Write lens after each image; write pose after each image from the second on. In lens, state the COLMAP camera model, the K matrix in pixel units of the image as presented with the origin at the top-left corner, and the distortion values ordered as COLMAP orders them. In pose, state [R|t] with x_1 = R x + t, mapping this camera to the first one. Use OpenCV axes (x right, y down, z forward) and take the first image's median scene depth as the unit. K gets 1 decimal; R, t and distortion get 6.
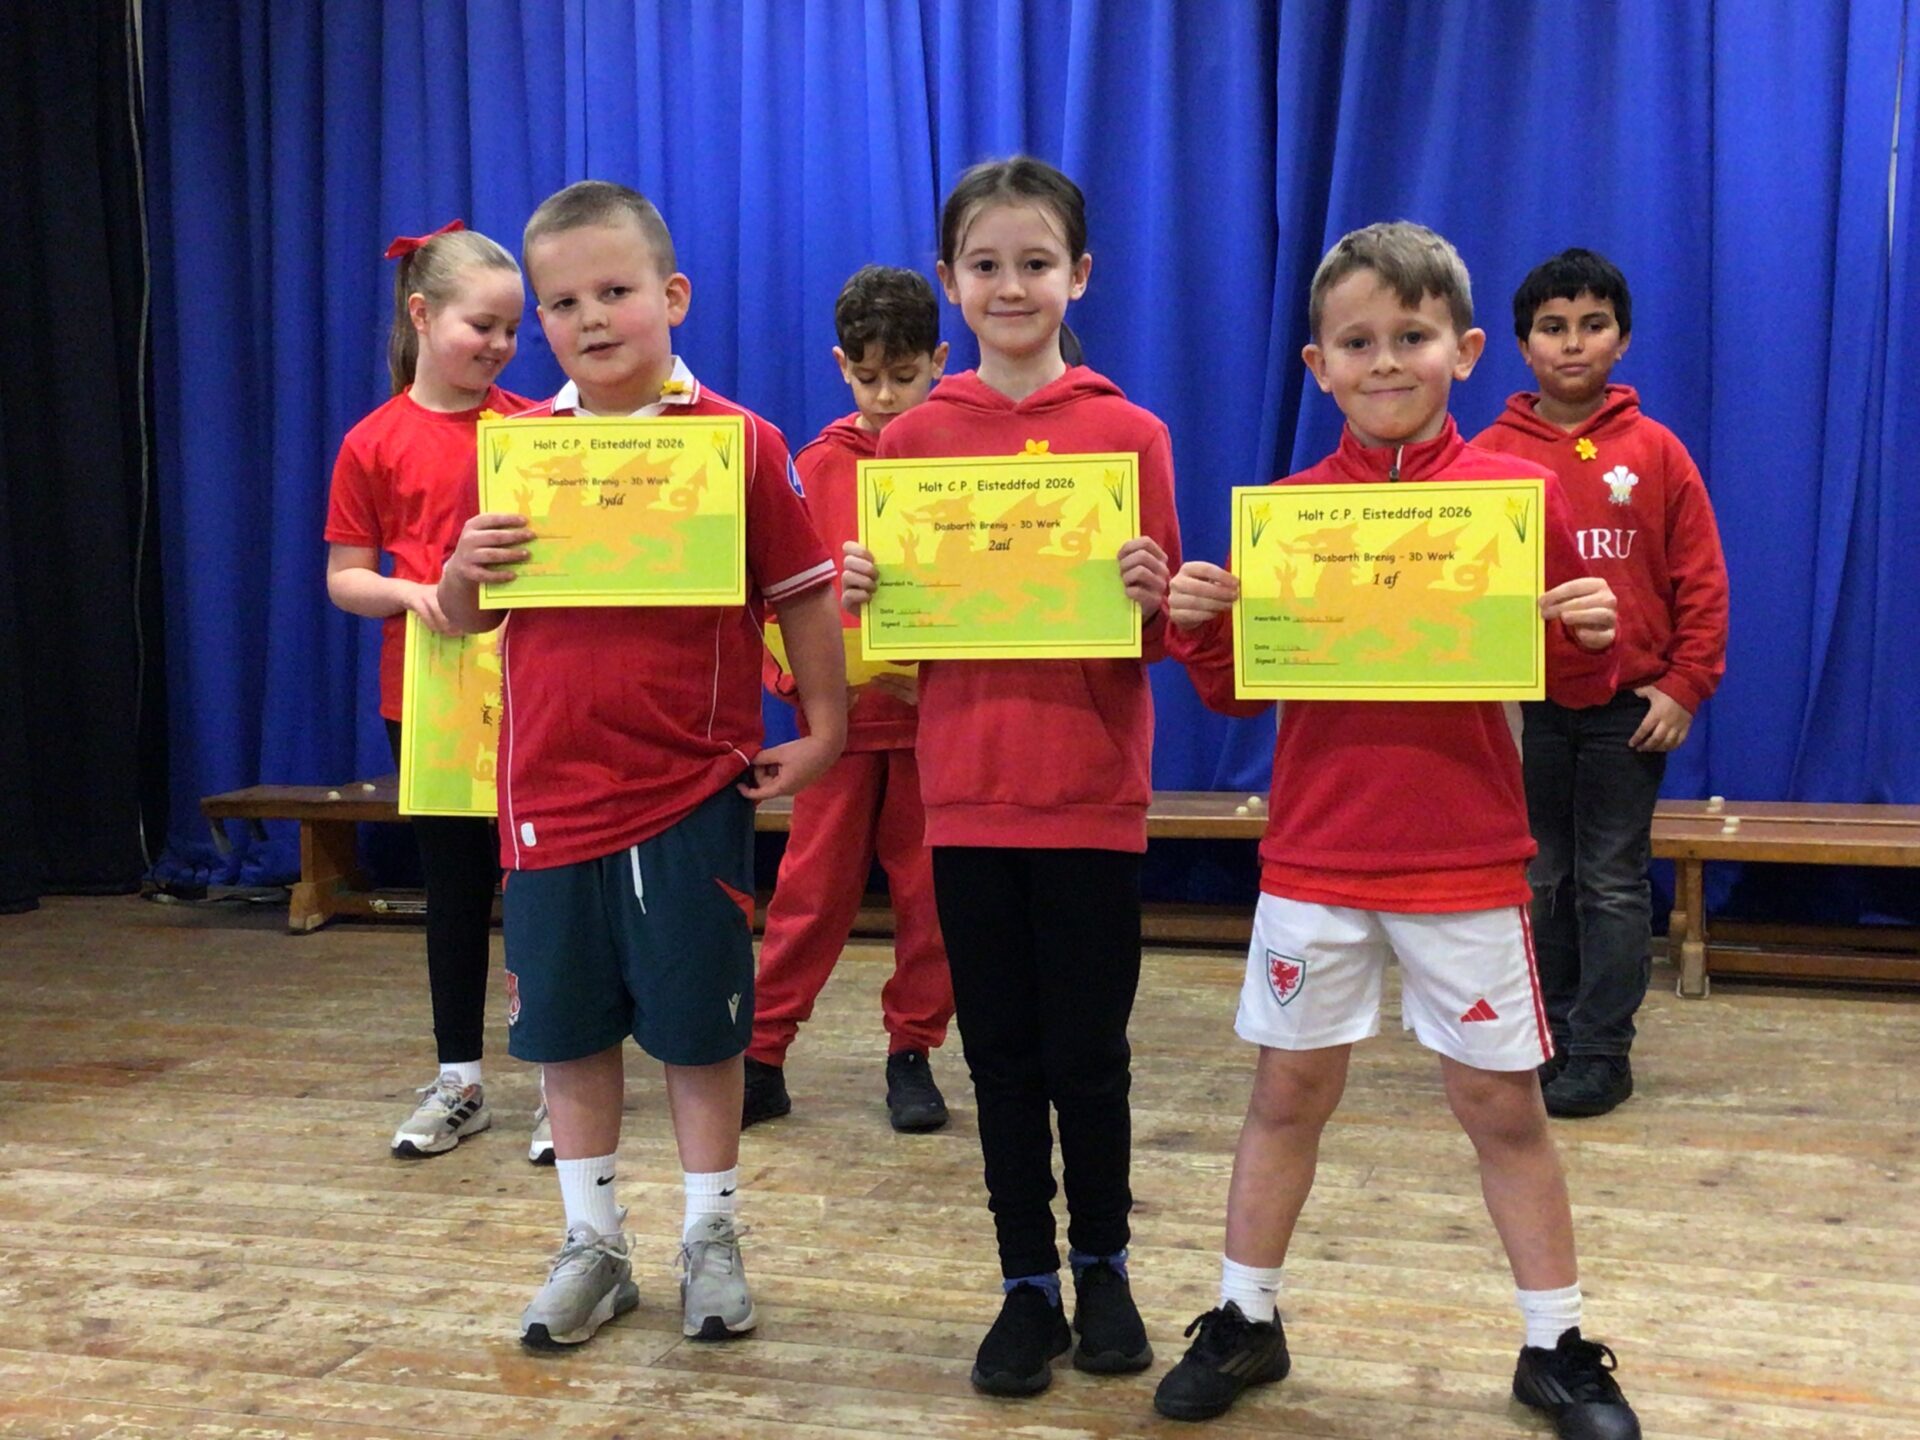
lens RADIAL K [[2531.0, 0, 990.0], [0, 2531.0, 724.1], [0, 0, 1]] dist [0.067895, 0.000000]
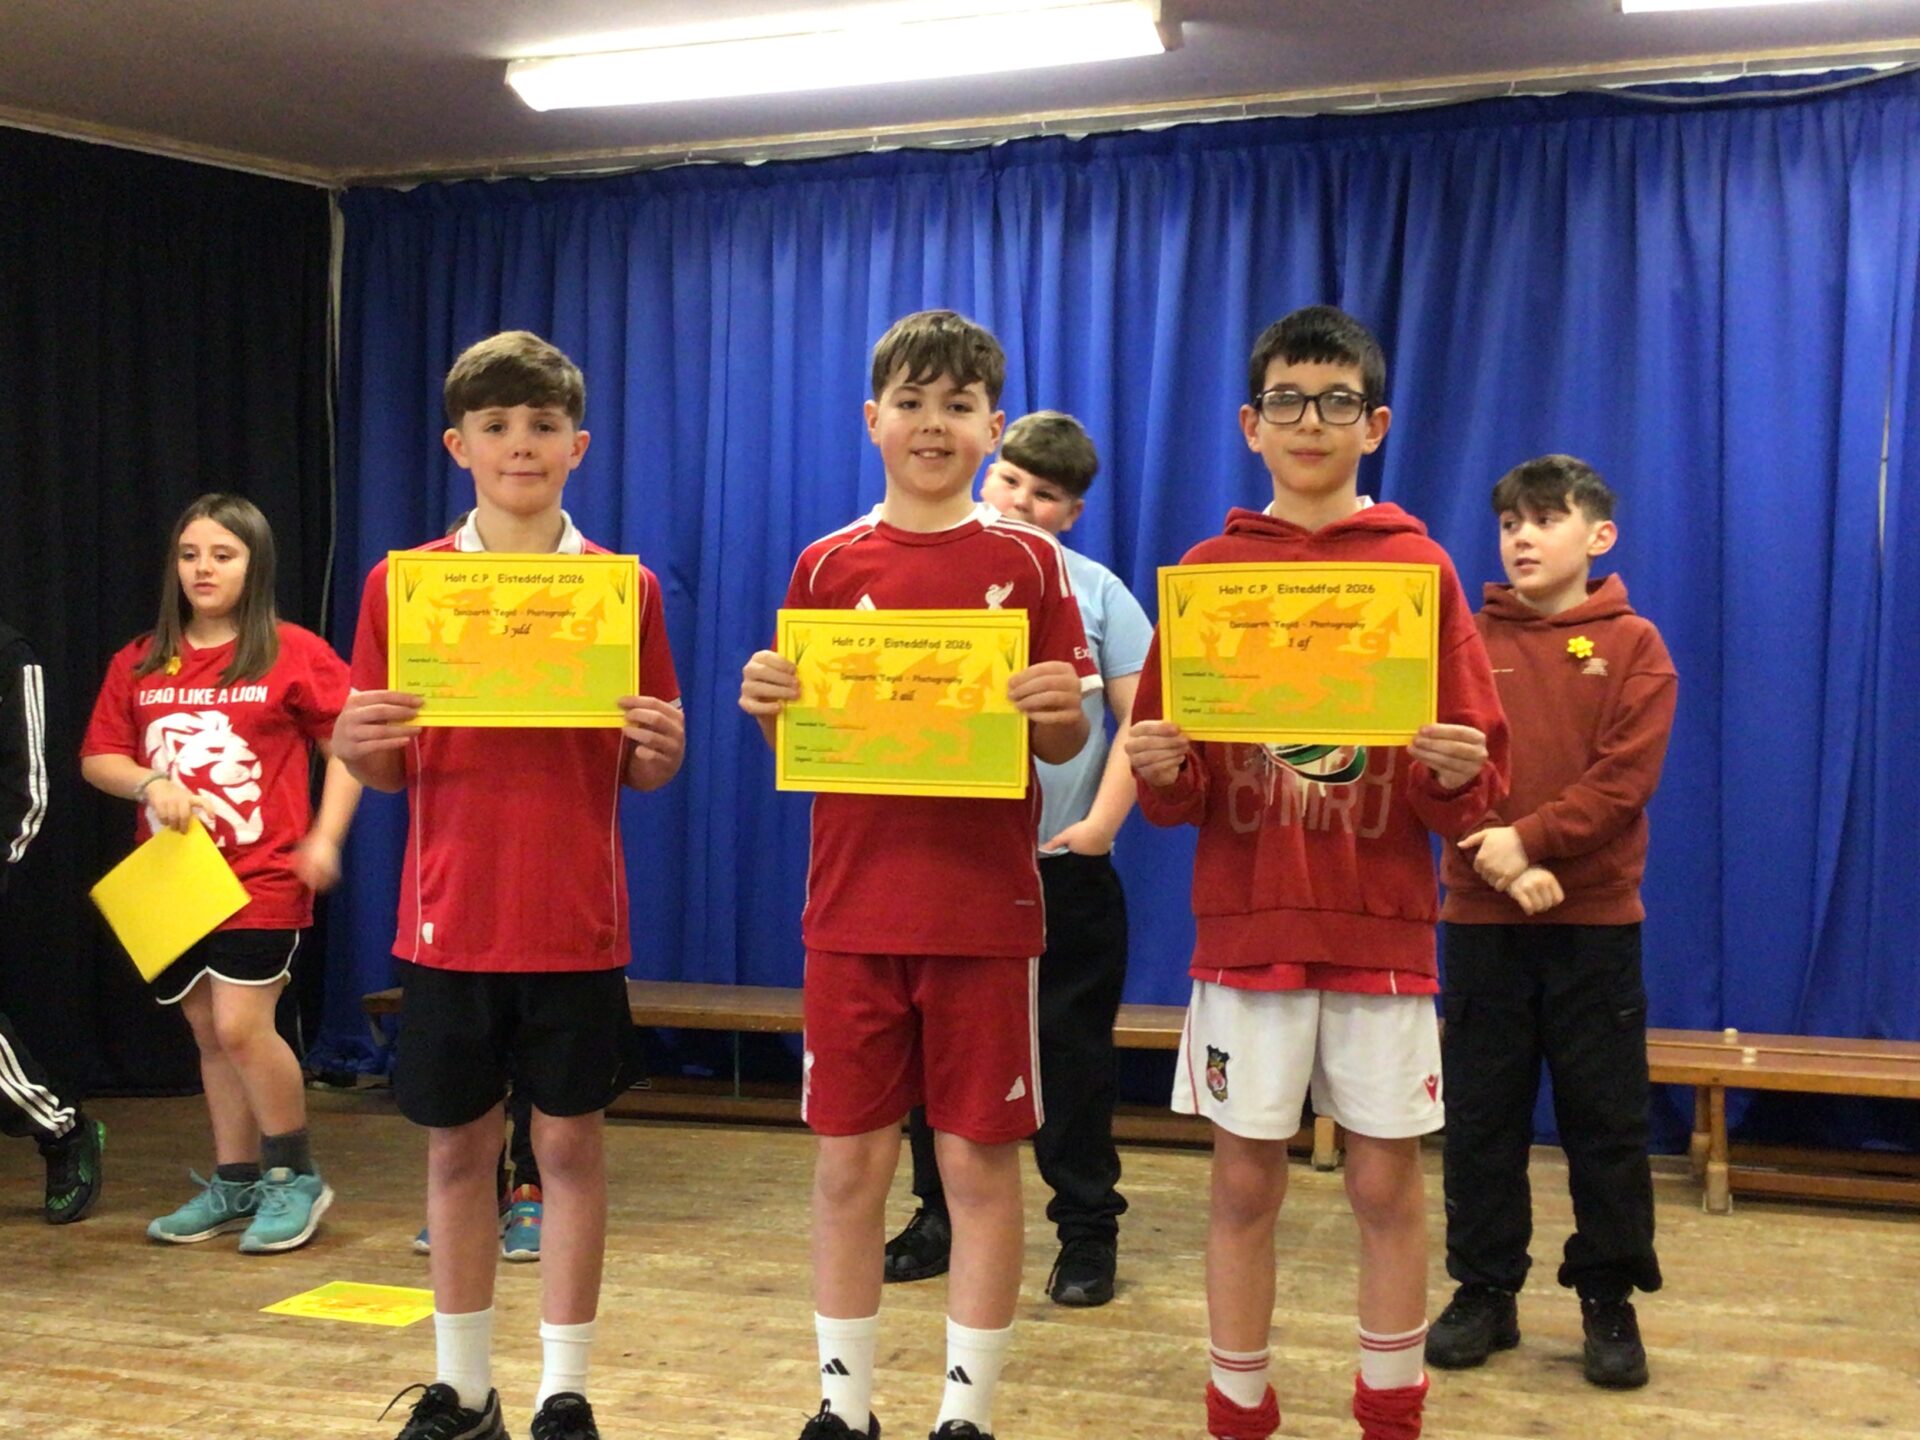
lens RADIAL K [[2297.6, 0, 986.9], [0, 2297.6, 731.3], [0, 0, 1]] dist [0.052232, 0.000000]
pose [[0.999698, 0.023425, -0.007435, -0.056767], [-0.023987, 0.995862, -0.087651, -0.007303], [0.005351, 0.087803, 0.996123, -0.028651]]
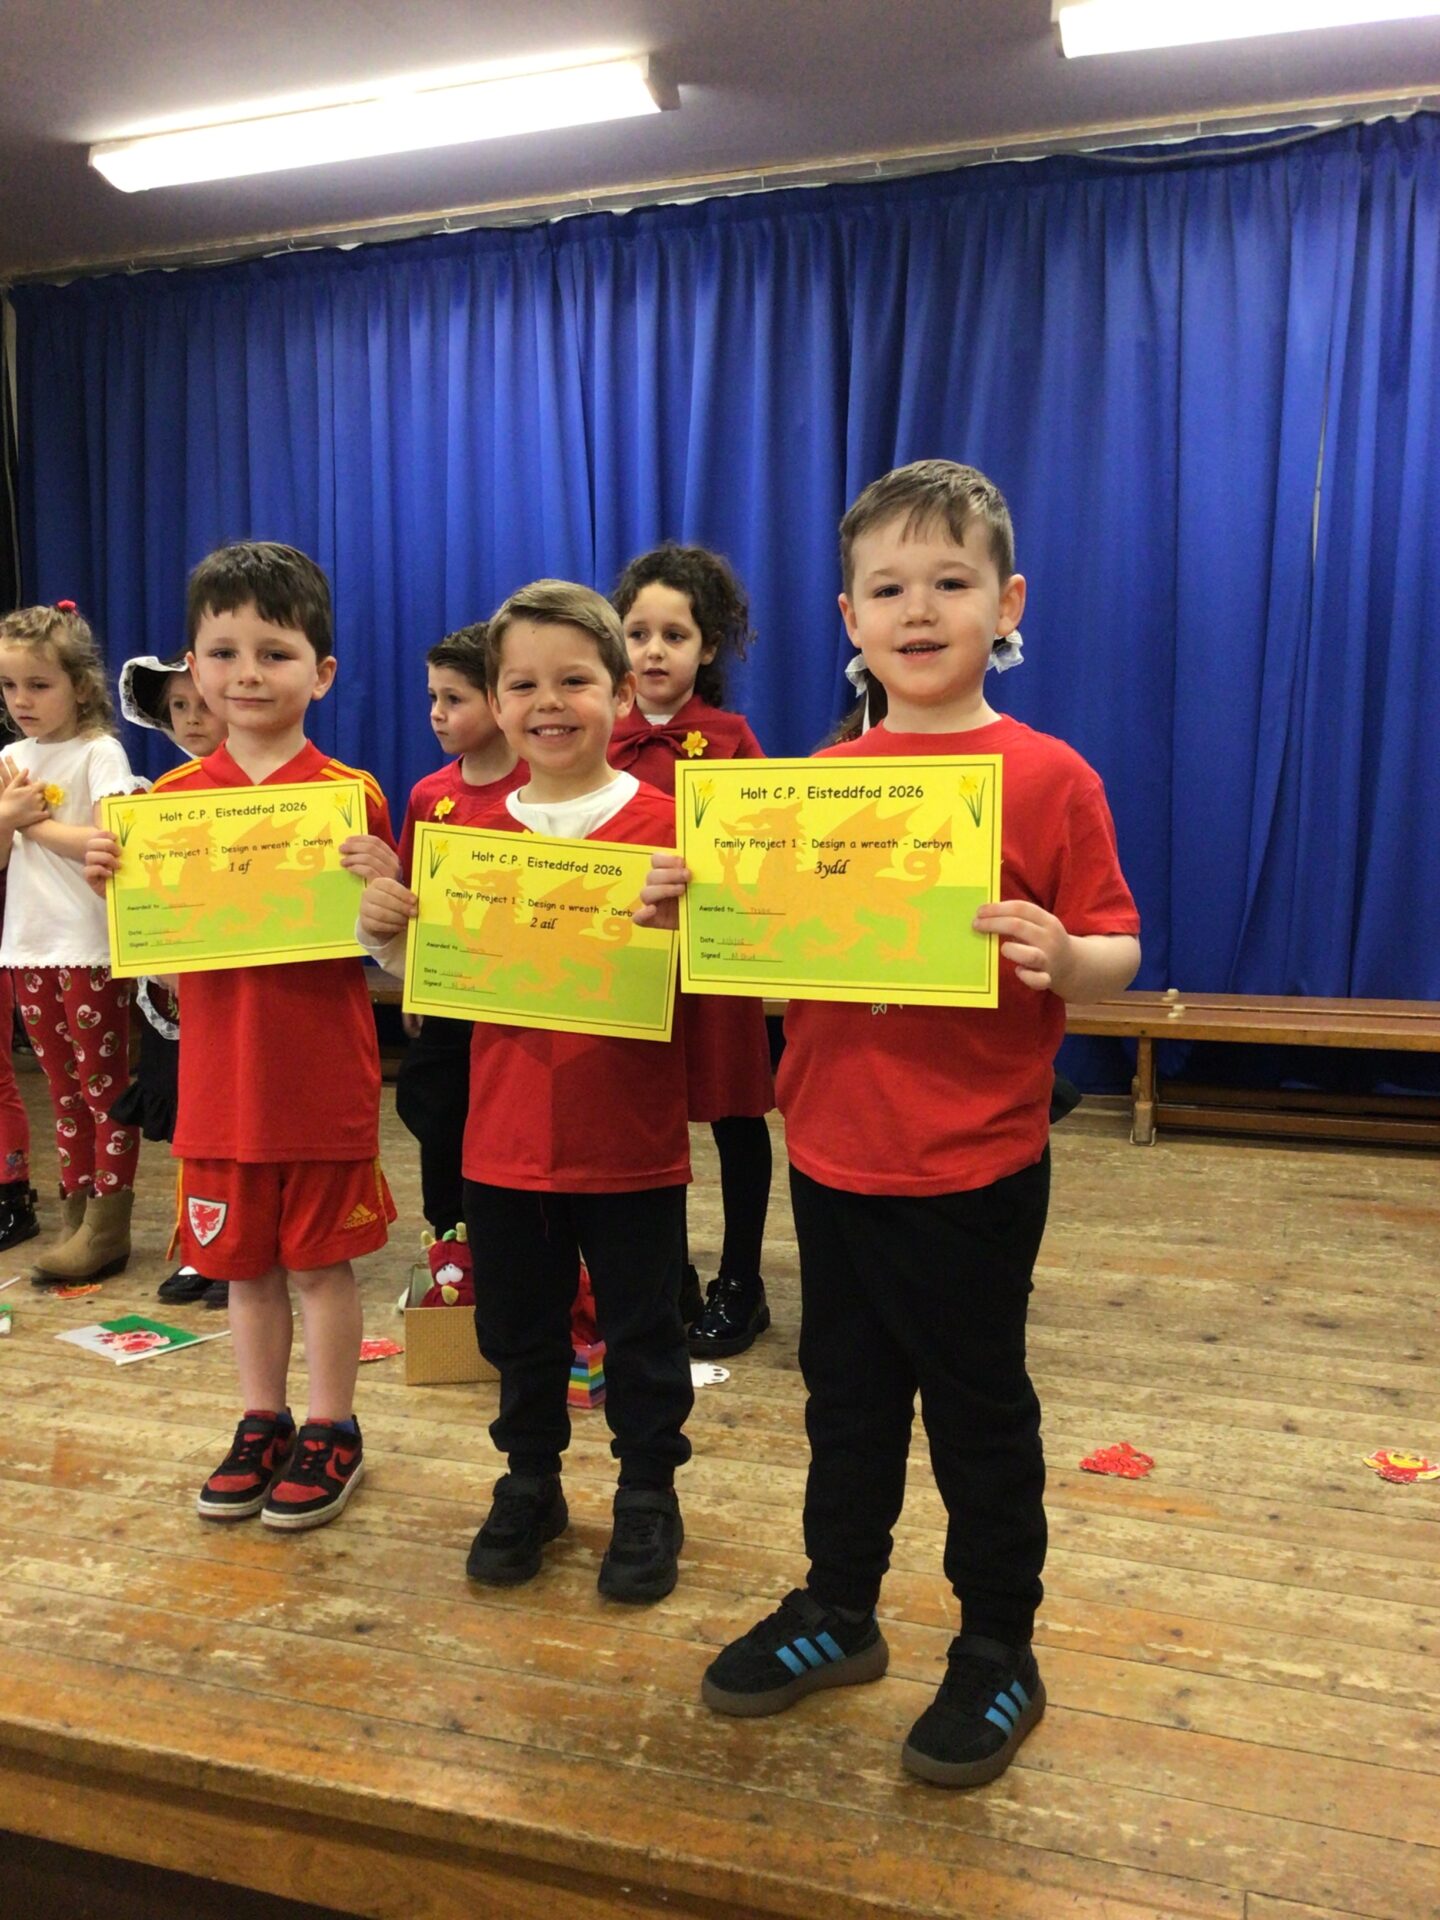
lens RADIAL K [[1713.3, 0, 710.5], [0, 1713.3, 974.7], [0, 0, 1]] dist [0.087175, -0.159513]
pose [[0.999638, 0.011772, -0.024185, 0.117040], [-0.011180, 0.999638, 0.024468, 0.003968], [0.024464, -0.024189, 0.999408, 0.188952]]
